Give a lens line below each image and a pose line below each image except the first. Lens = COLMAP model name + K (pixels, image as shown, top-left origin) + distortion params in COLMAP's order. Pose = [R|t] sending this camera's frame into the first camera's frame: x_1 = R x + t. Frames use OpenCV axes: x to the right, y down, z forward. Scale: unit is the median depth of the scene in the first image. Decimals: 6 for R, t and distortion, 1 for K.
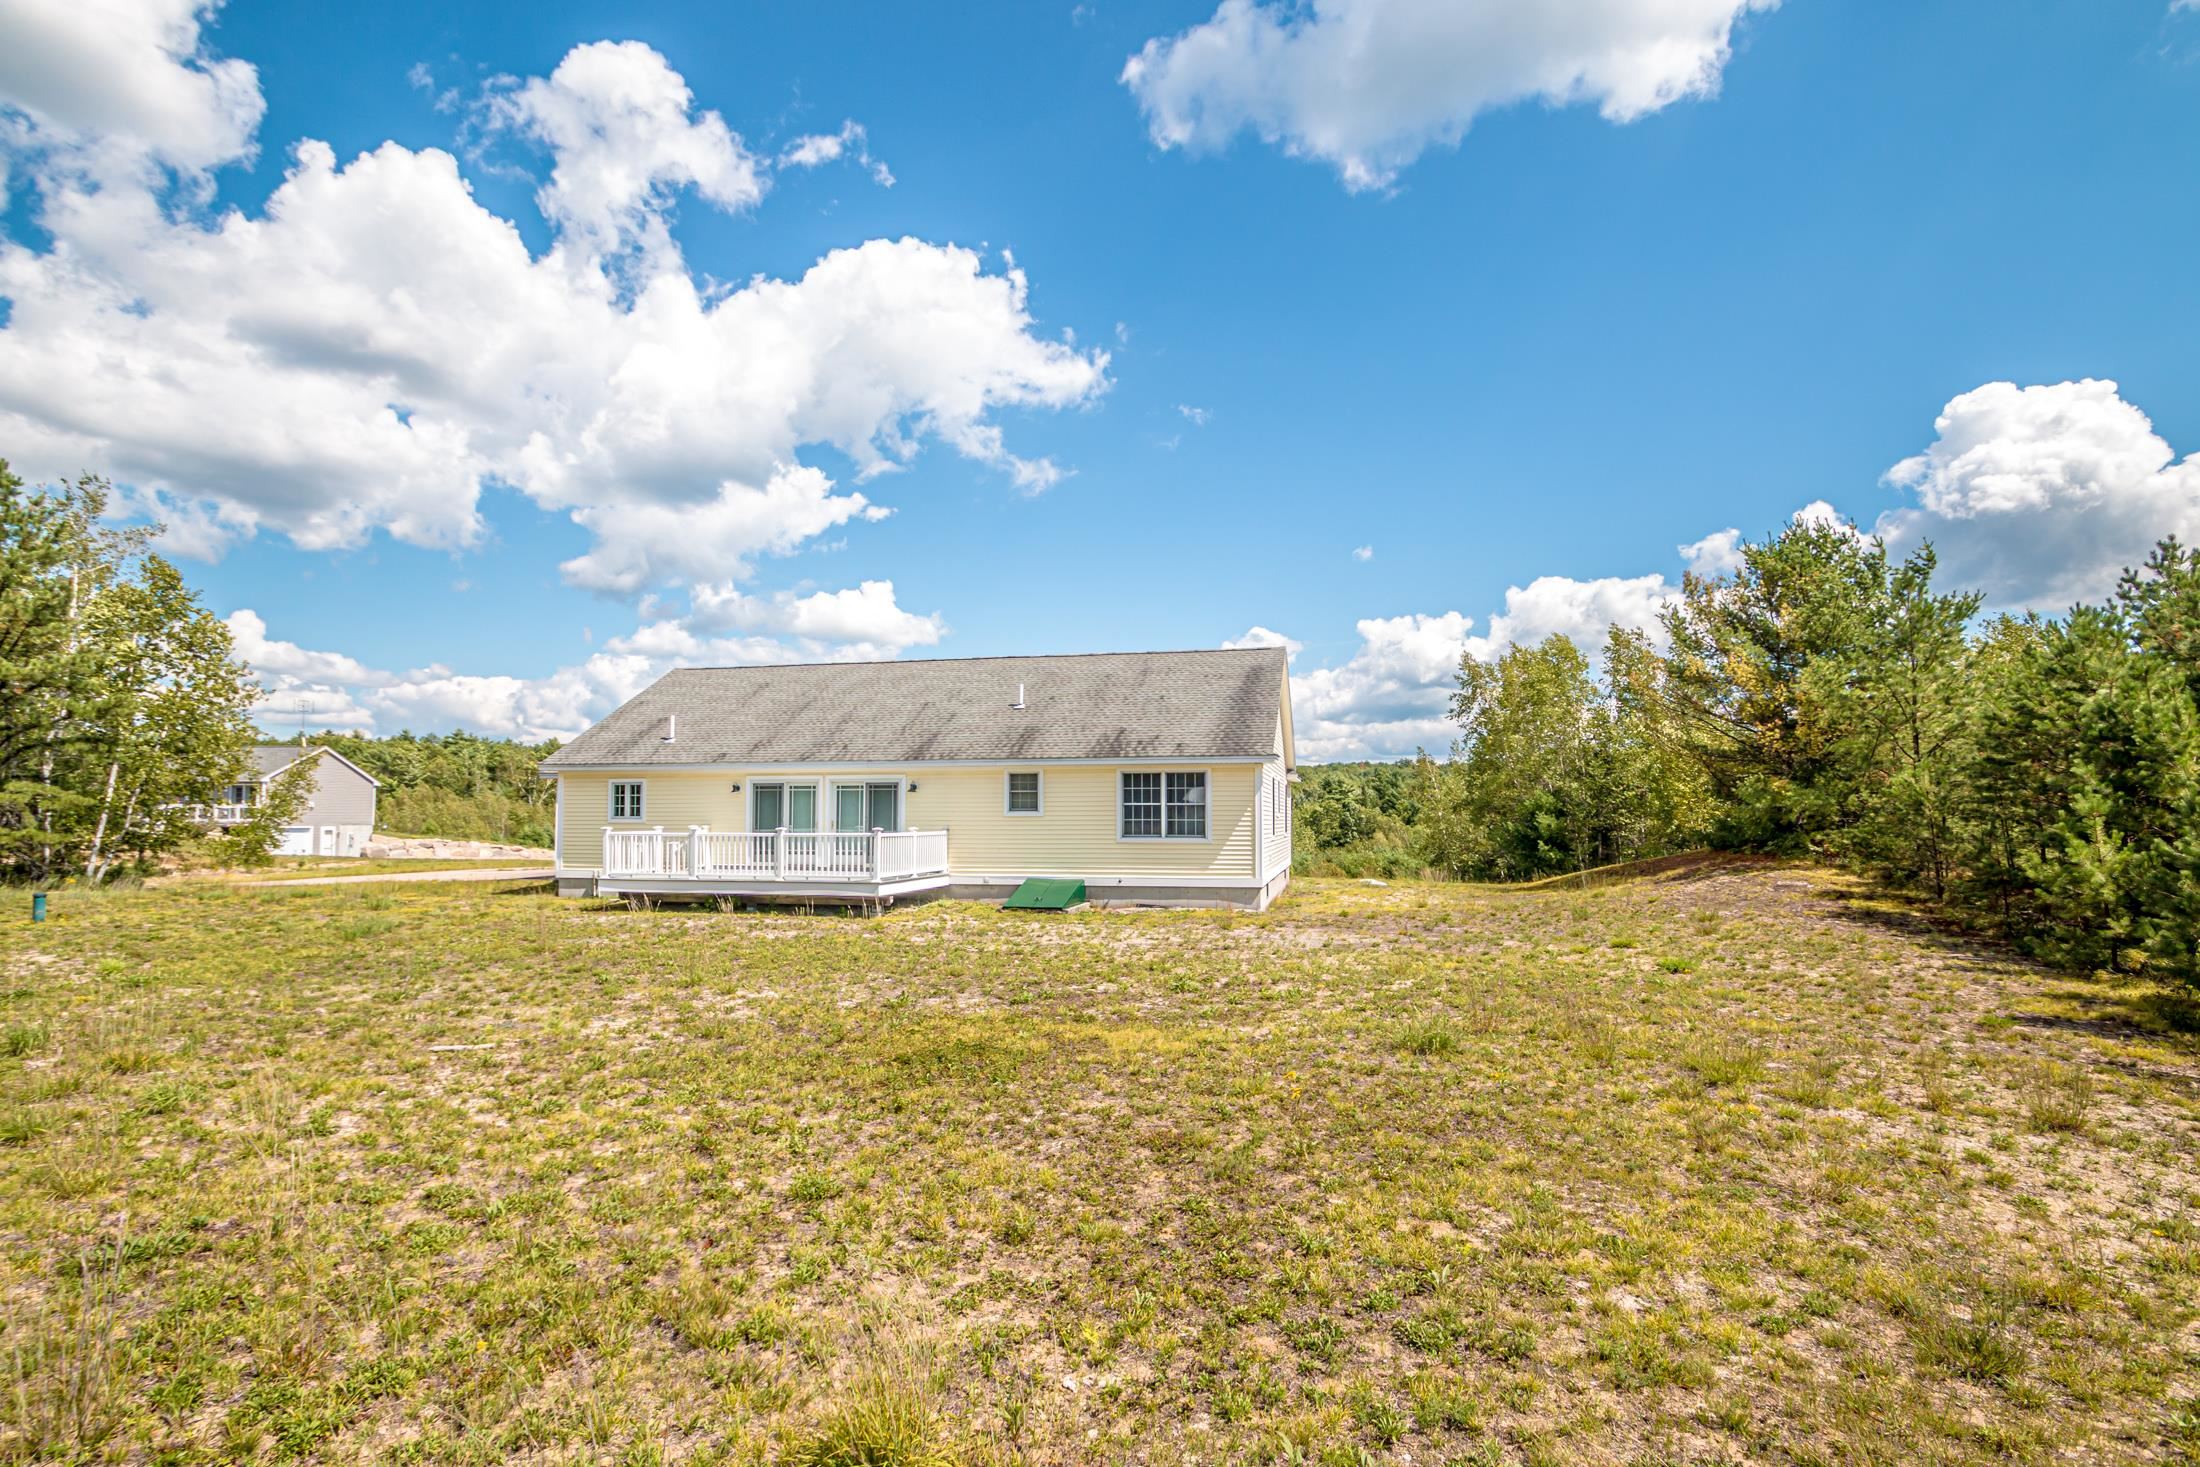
lens RADIAL K [[1003.0, 0, 1087.8], [0, 1003.0, 745.4], [0, 0, 1]] dist [0.008808, -0.013199]
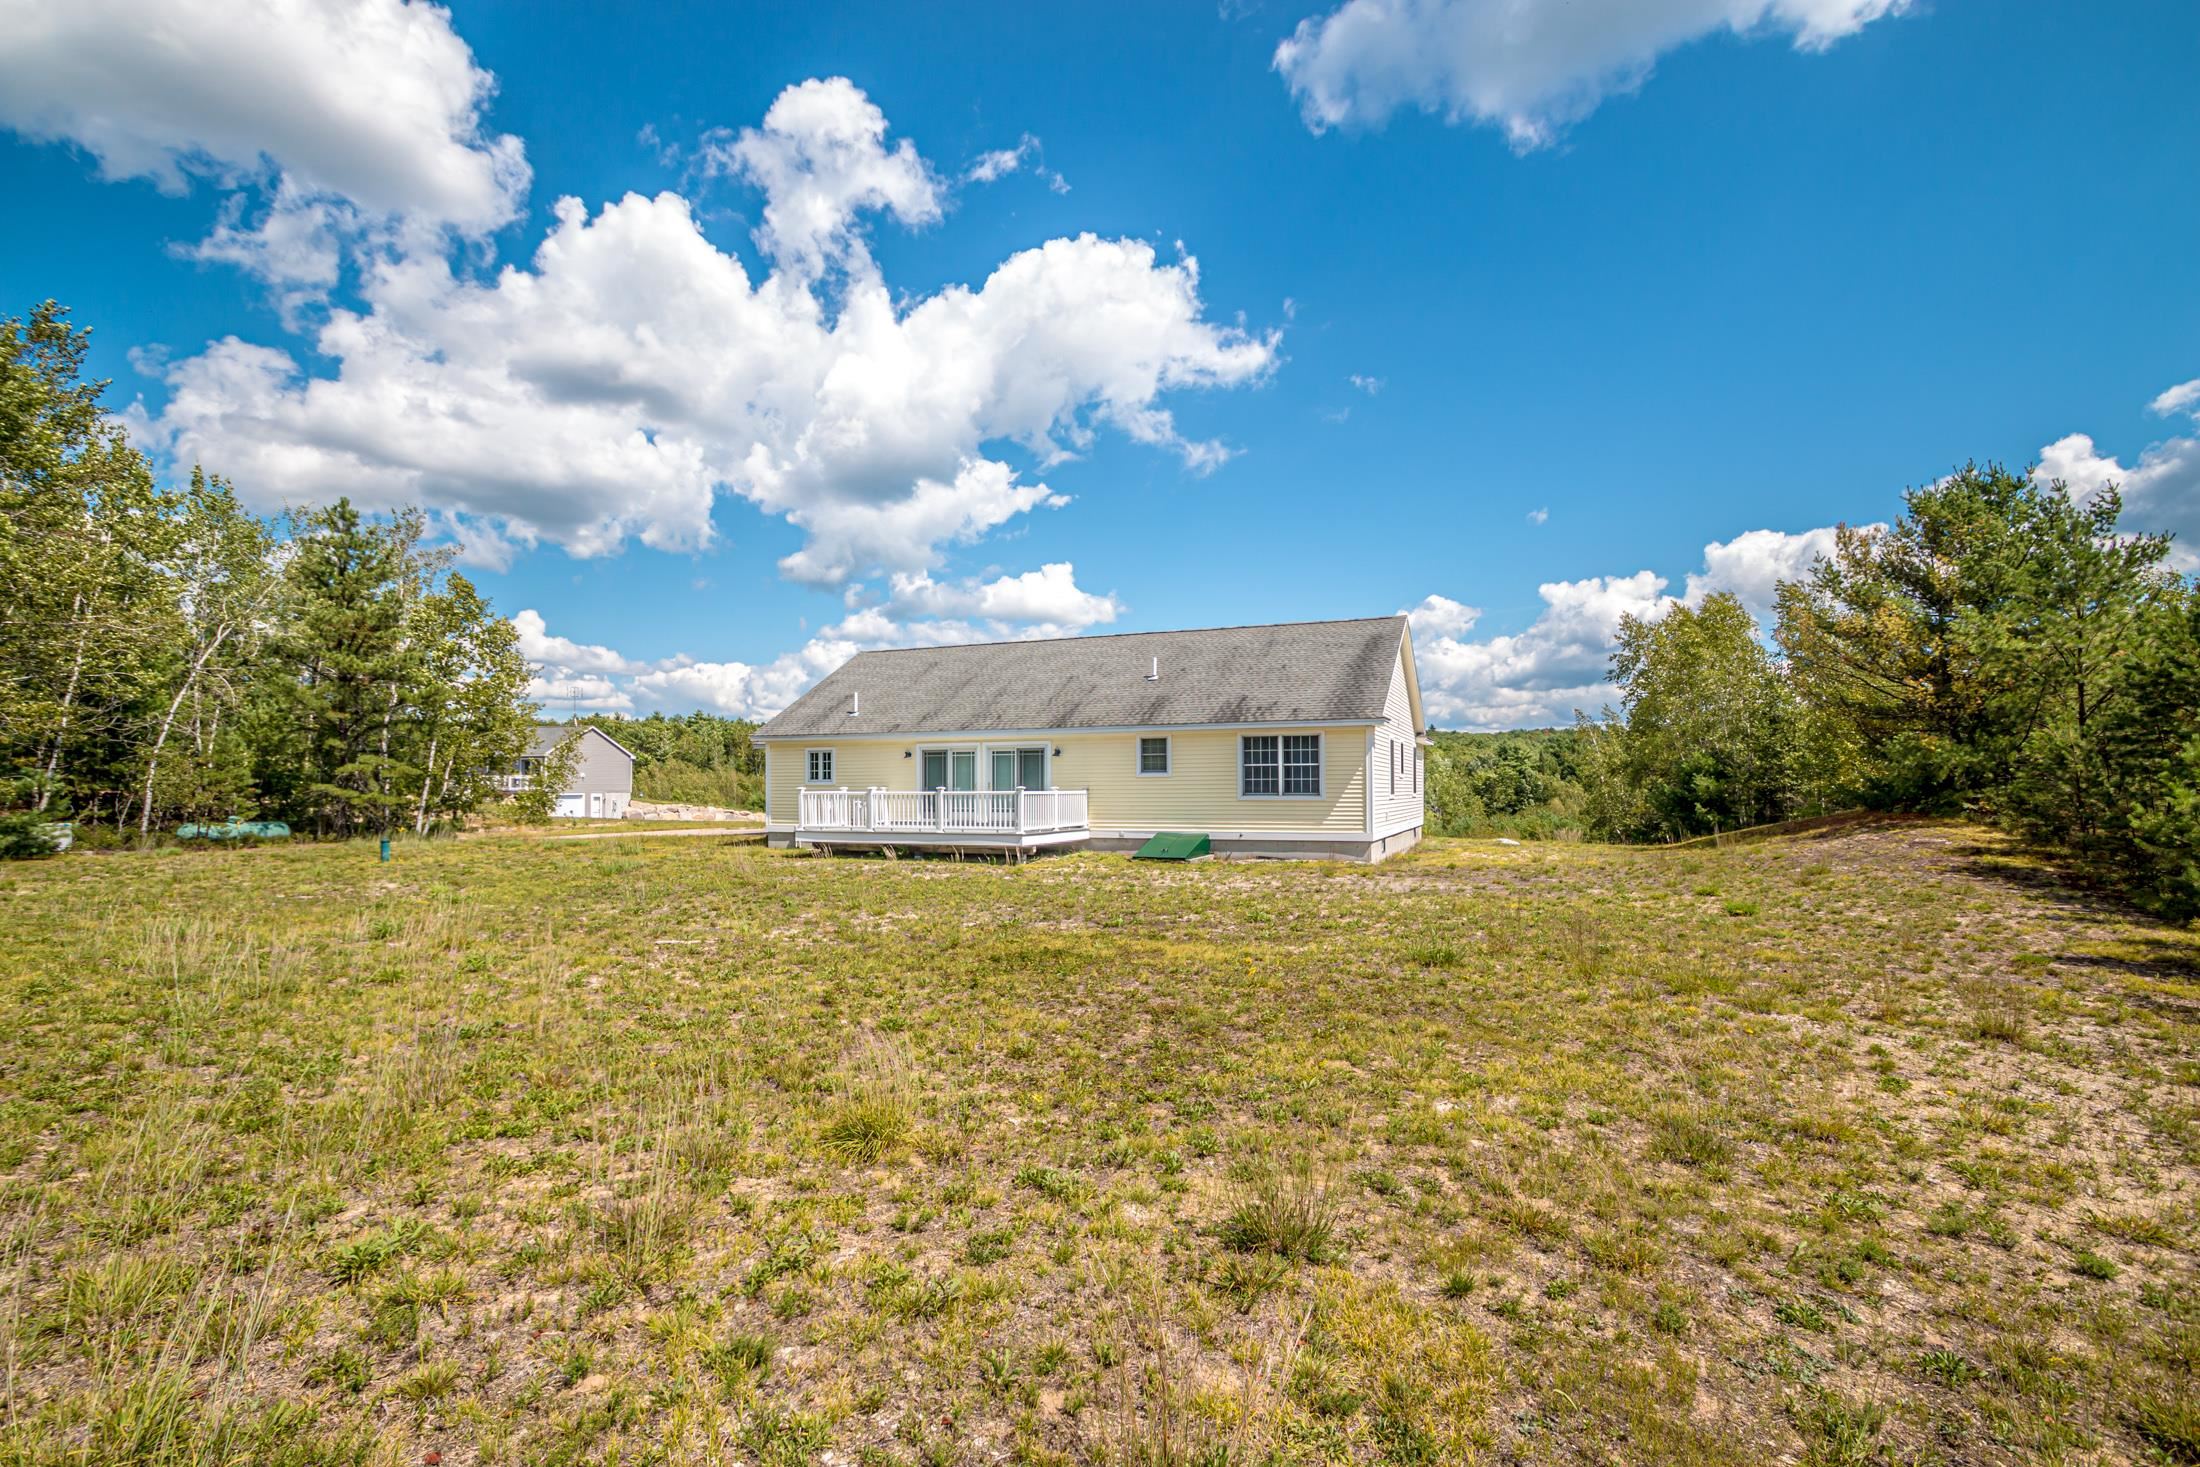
lens RADIAL K [[969.4, 0, 1106.2], [0, 969.4, 728.1], [0, 0, 1]] dist [-0.003822, 0.000148]
pose [[0.986655, -0.013753, -0.162244, 0.048962], [0.015514, 0.999834, 0.009592, 0.004647], [0.162085, -0.011982, 0.986704, -0.054914]]
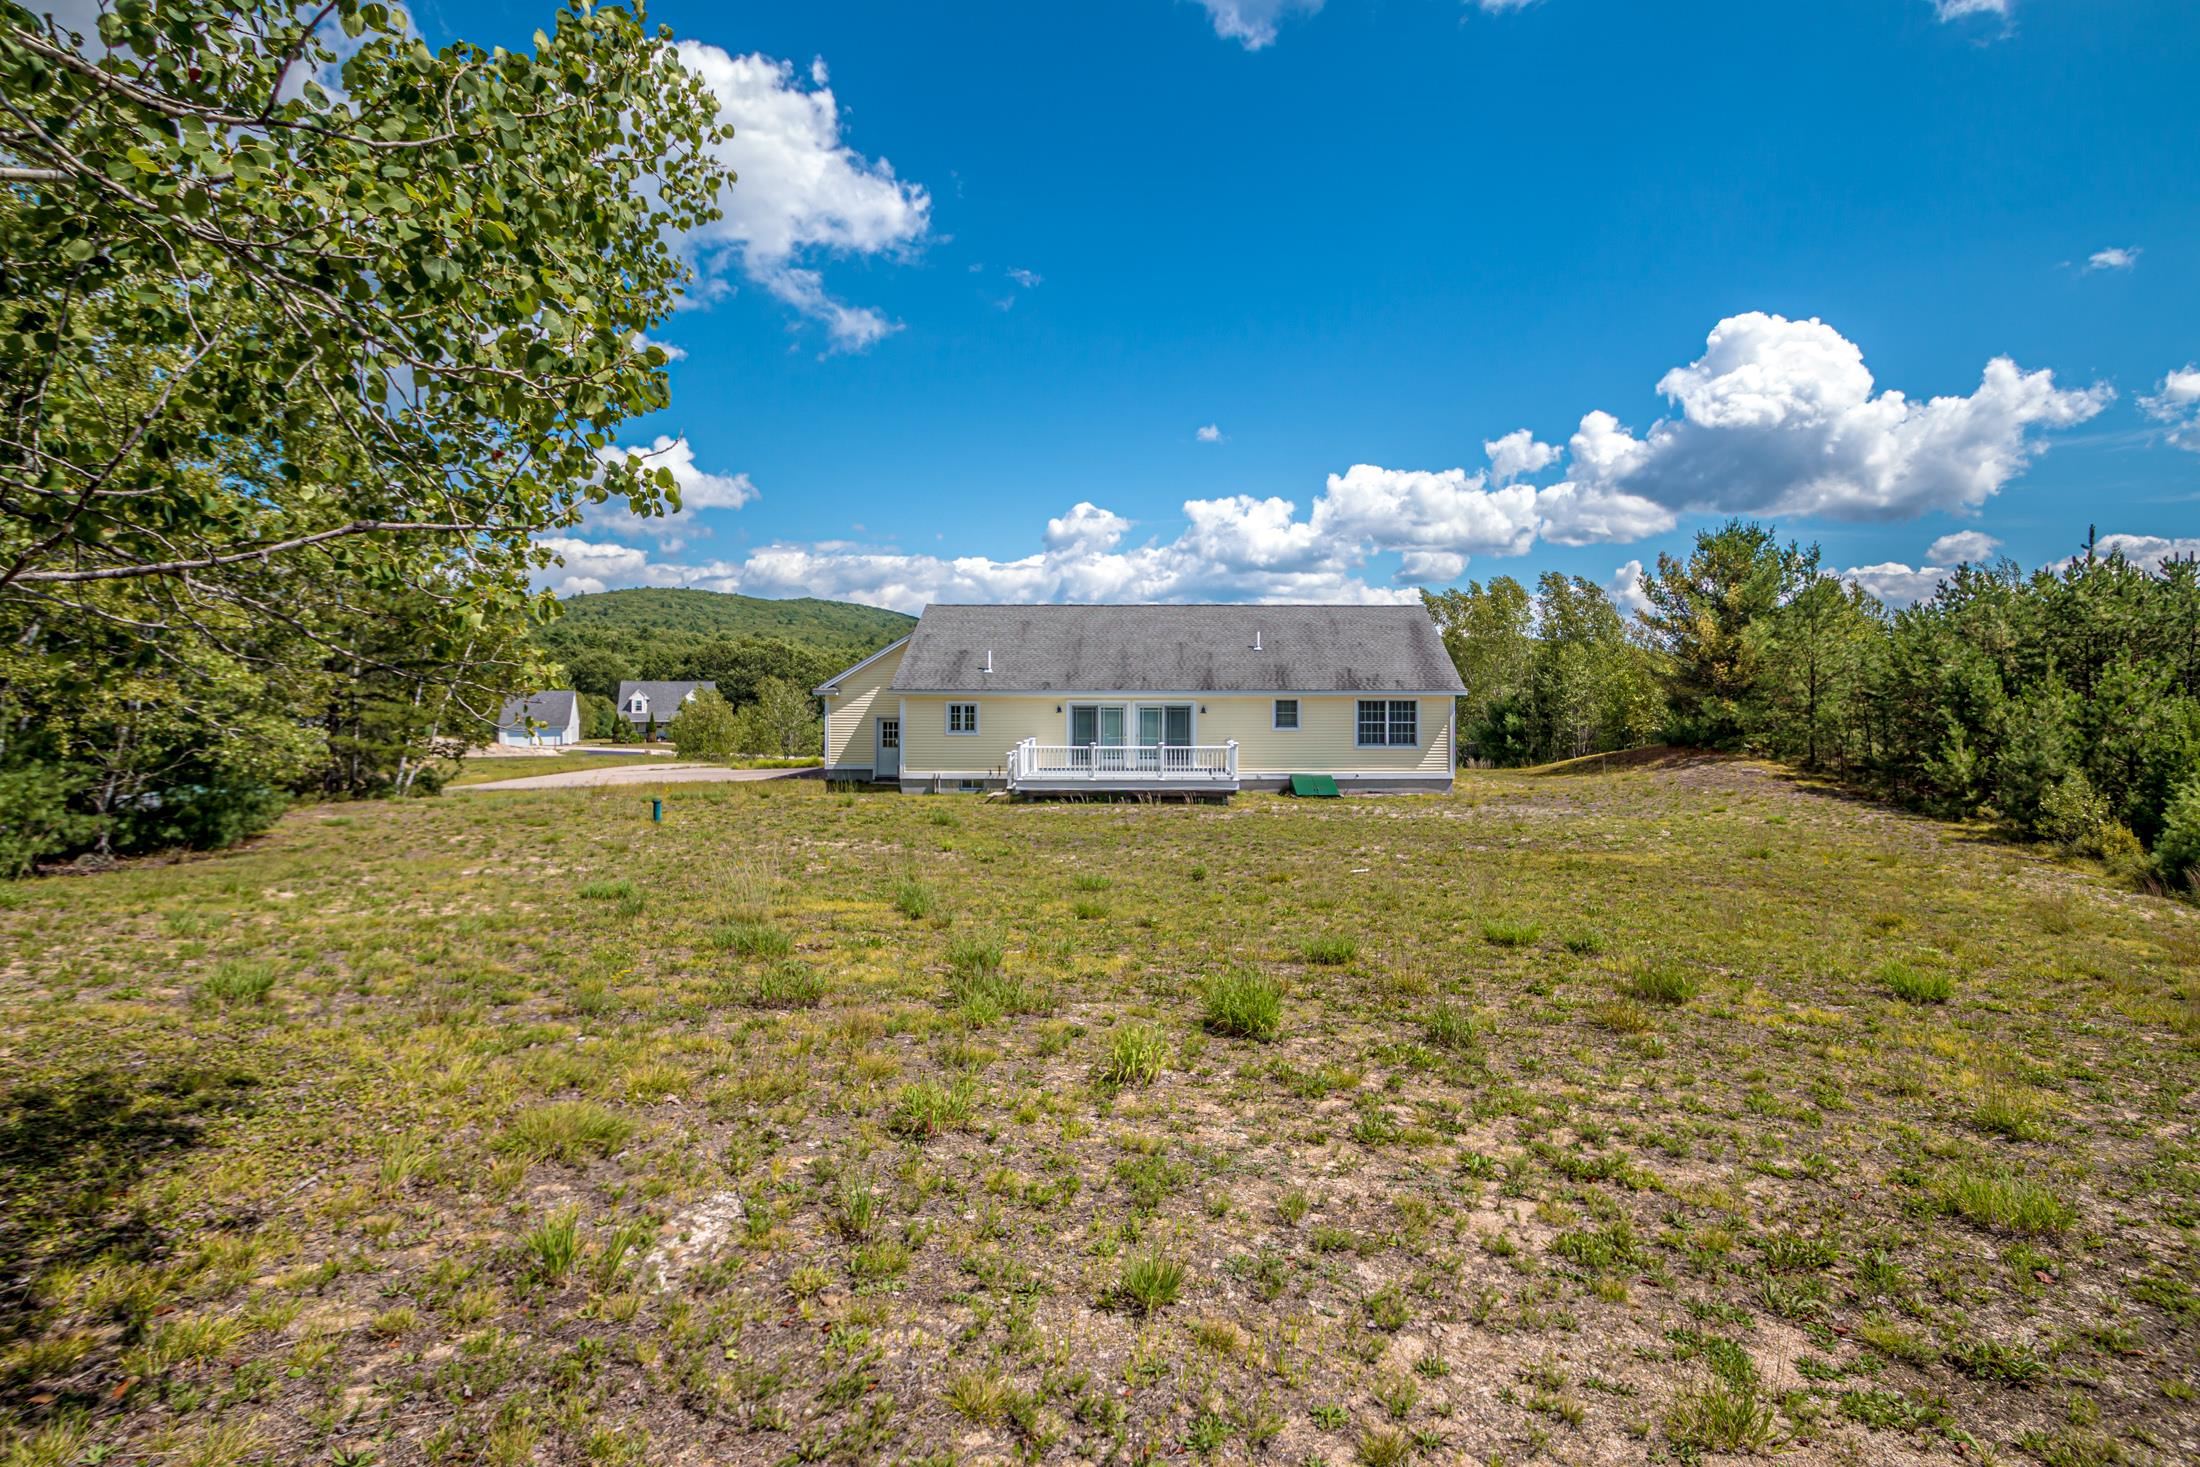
lens RADIAL K [[1064.5, 0, 1137.9], [0, 1064.5, 693.7], [0, 0, 1]] dist [0.010099, -0.002861]
pose [[0.971063, 0.000938, 0.238822, -0.517536], [-0.017226, 0.997663, 0.066122, -0.062891], [-0.238202, -0.068323, 0.968810, -0.318258]]
